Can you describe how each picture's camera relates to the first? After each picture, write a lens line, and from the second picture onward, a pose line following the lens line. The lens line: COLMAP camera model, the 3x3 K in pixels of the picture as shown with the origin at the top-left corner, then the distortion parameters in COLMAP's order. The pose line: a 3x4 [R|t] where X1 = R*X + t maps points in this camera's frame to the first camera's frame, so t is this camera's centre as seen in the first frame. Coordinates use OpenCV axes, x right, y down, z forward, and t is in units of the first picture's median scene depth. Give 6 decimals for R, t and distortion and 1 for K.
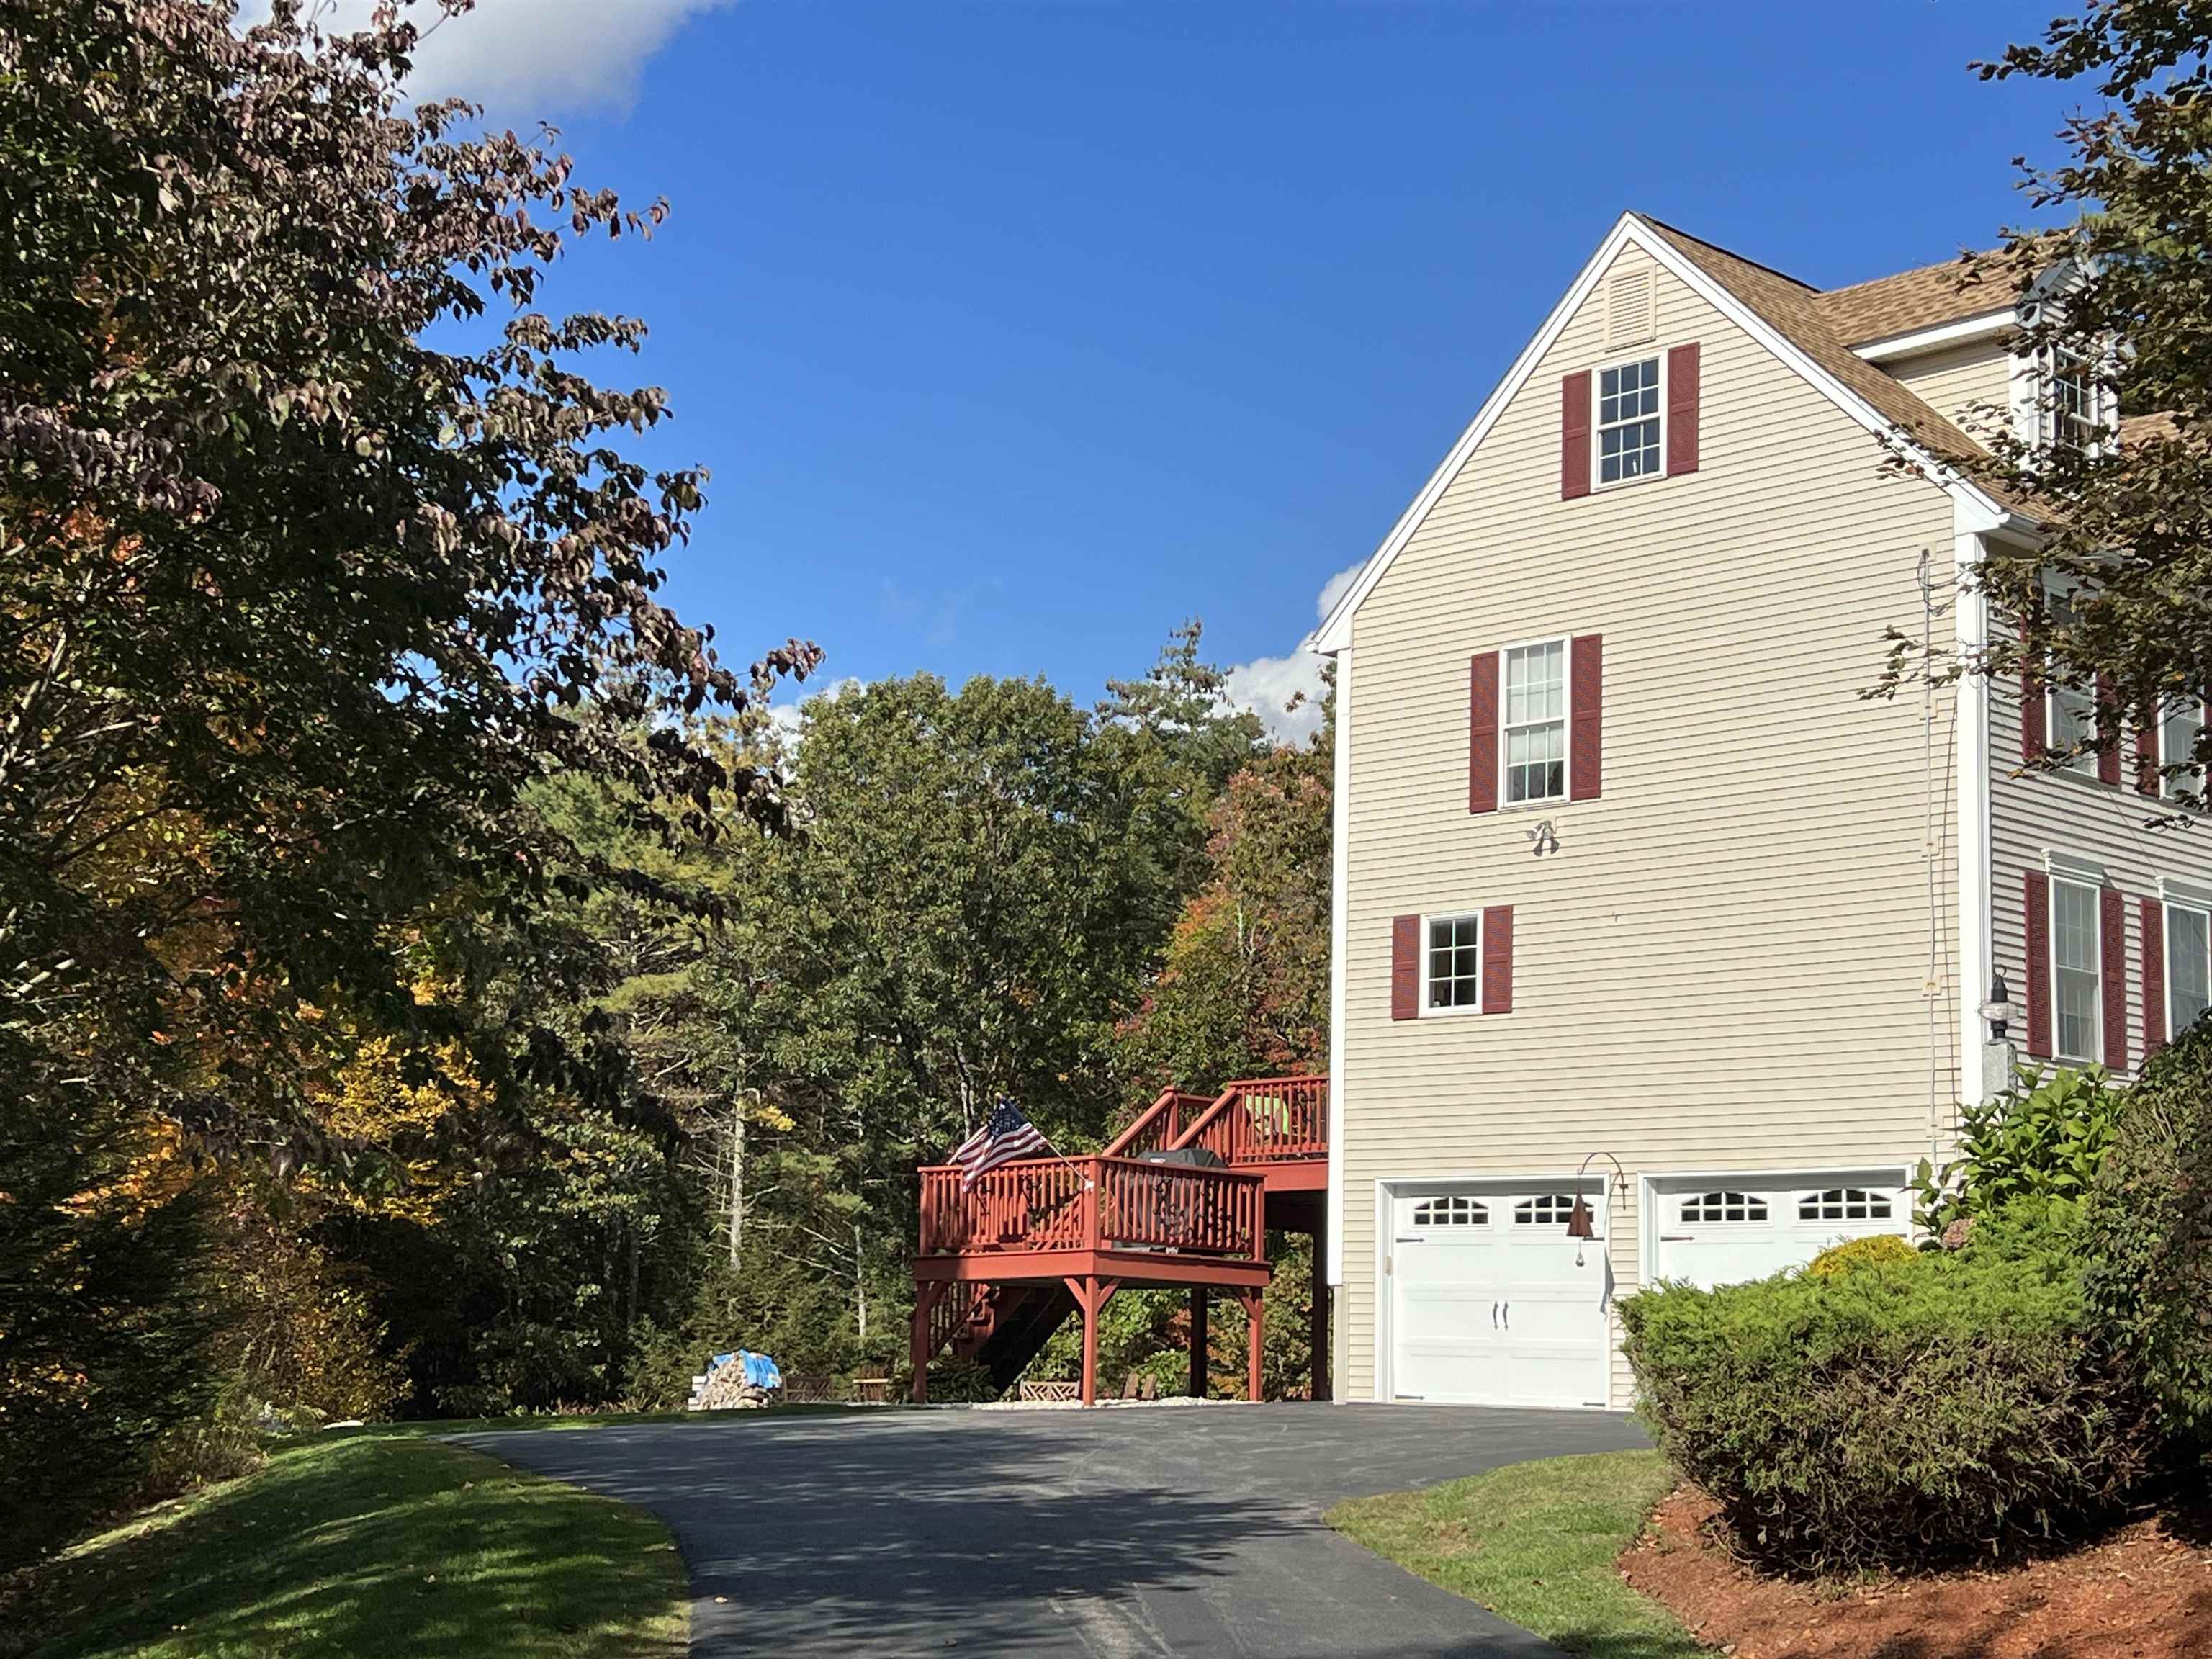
lens RADIAL K [[3339.5, 0, 1121.2], [0, 3339.5, 826.1], [0, 0, 1]] dist [0.136975, 0.000000]
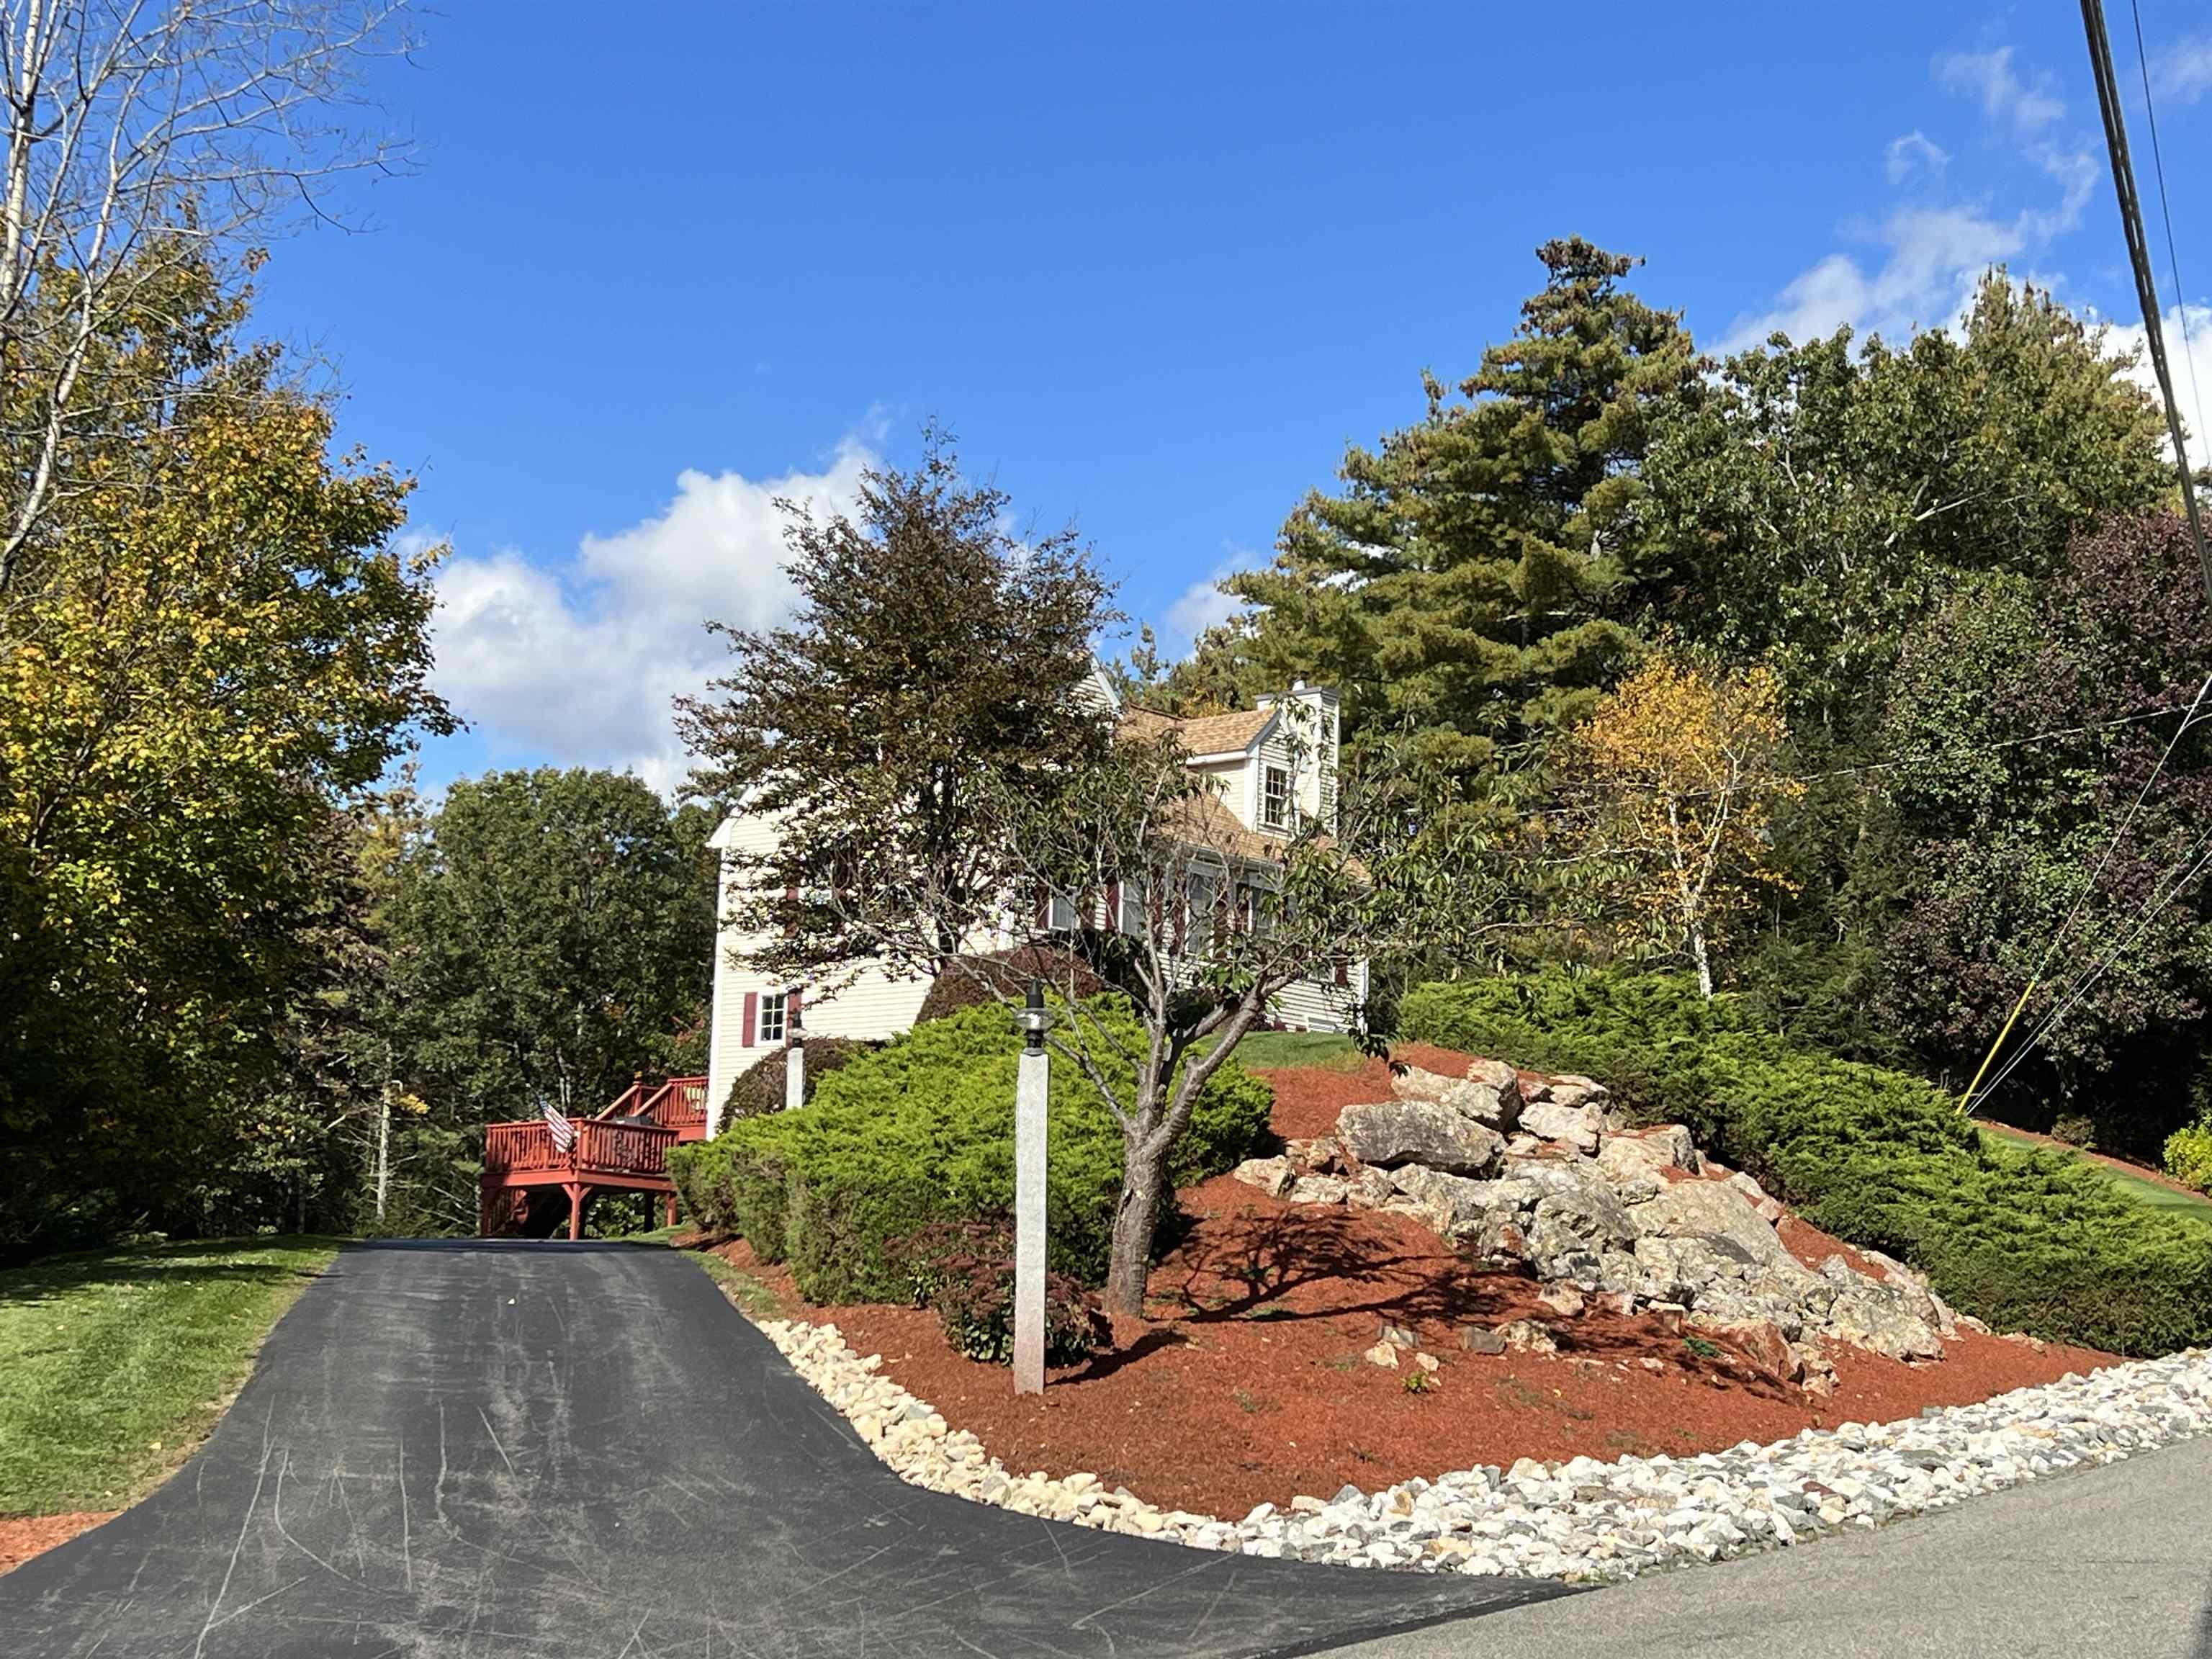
lens RADIAL K [[3339.5, 0, 1107.9], [0, 3339.5, 883.3], [0, 0, 1]] dist [0.136975, 0.000000]
pose [[0.995166, 0.019010, 0.096346, 0.104157], [-0.020687, 0.999651, 0.016434, -0.070387], [-0.096000, -0.018348, 0.995212, -0.902302]]
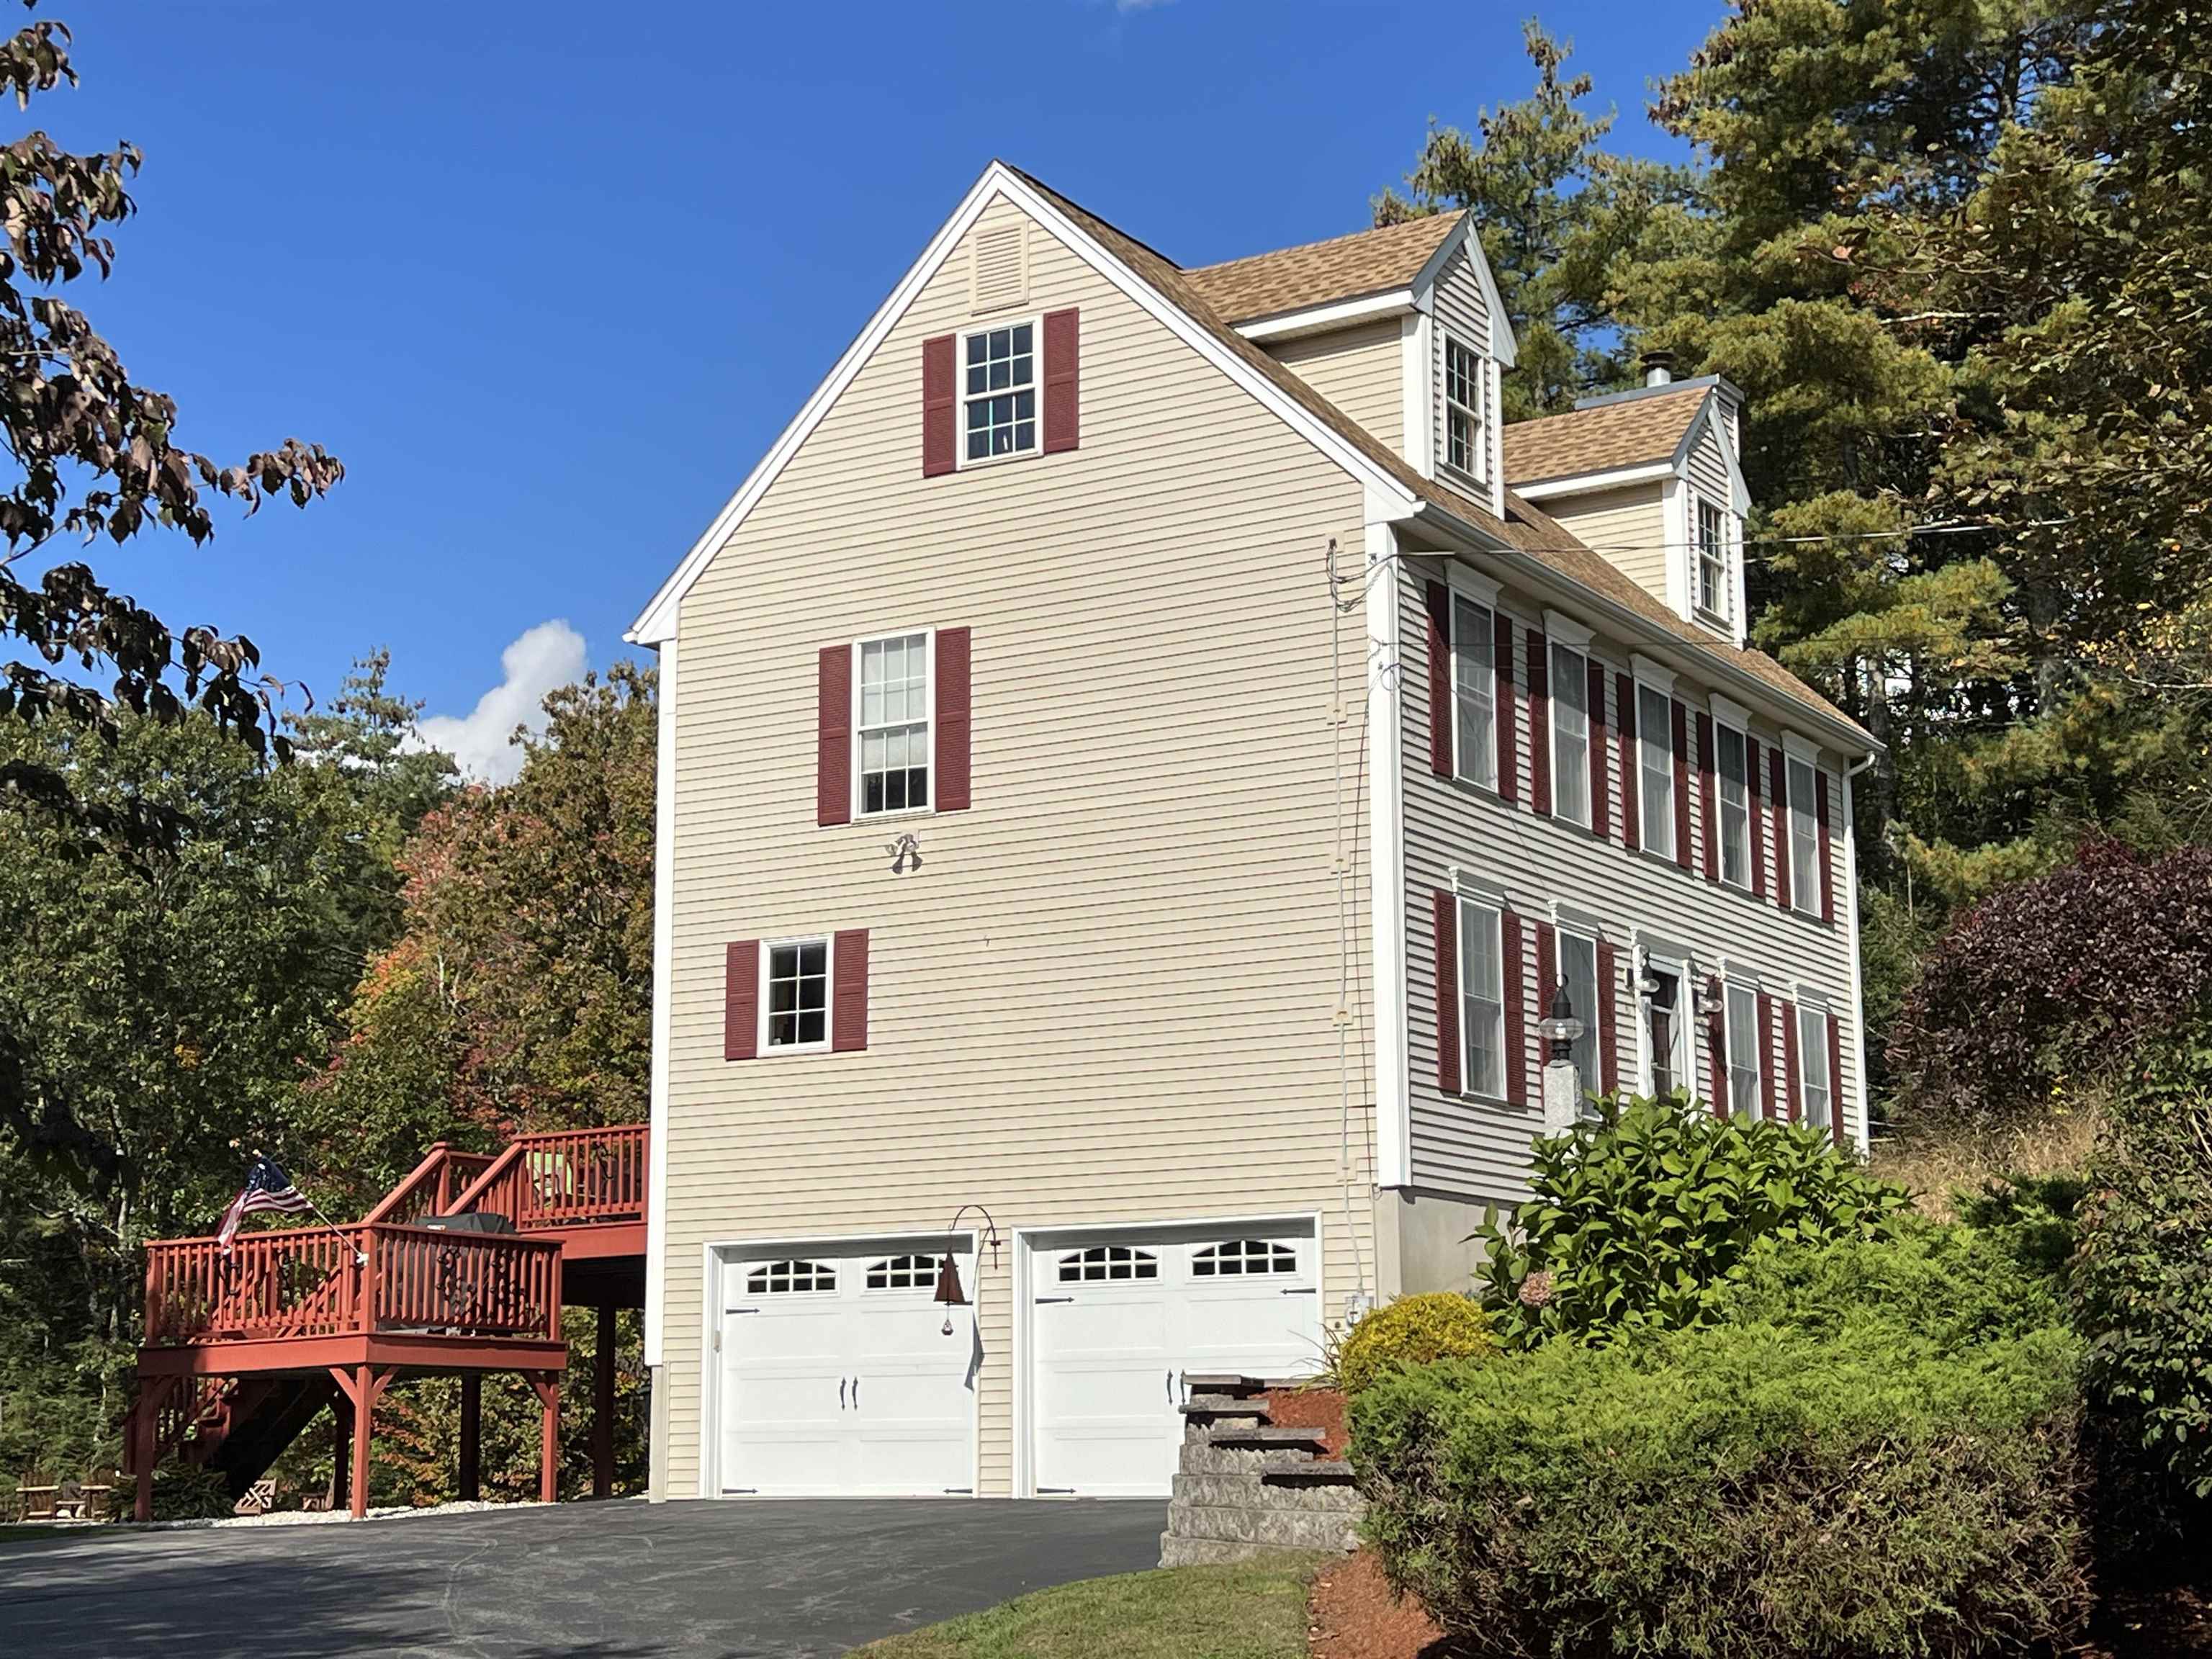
lens RADIAL K [[3339.5, 0, 1111.7], [0, 3339.5, 831.7], [0, 0, 1]] dist [0.136975, 0.000000]
pose [[0.968702, 0.012961, 0.247888, -0.040043], [-0.008831, 0.999803, -0.017768, 0.012799], [-0.248070, 0.015022, 0.968626, 0.122426]]
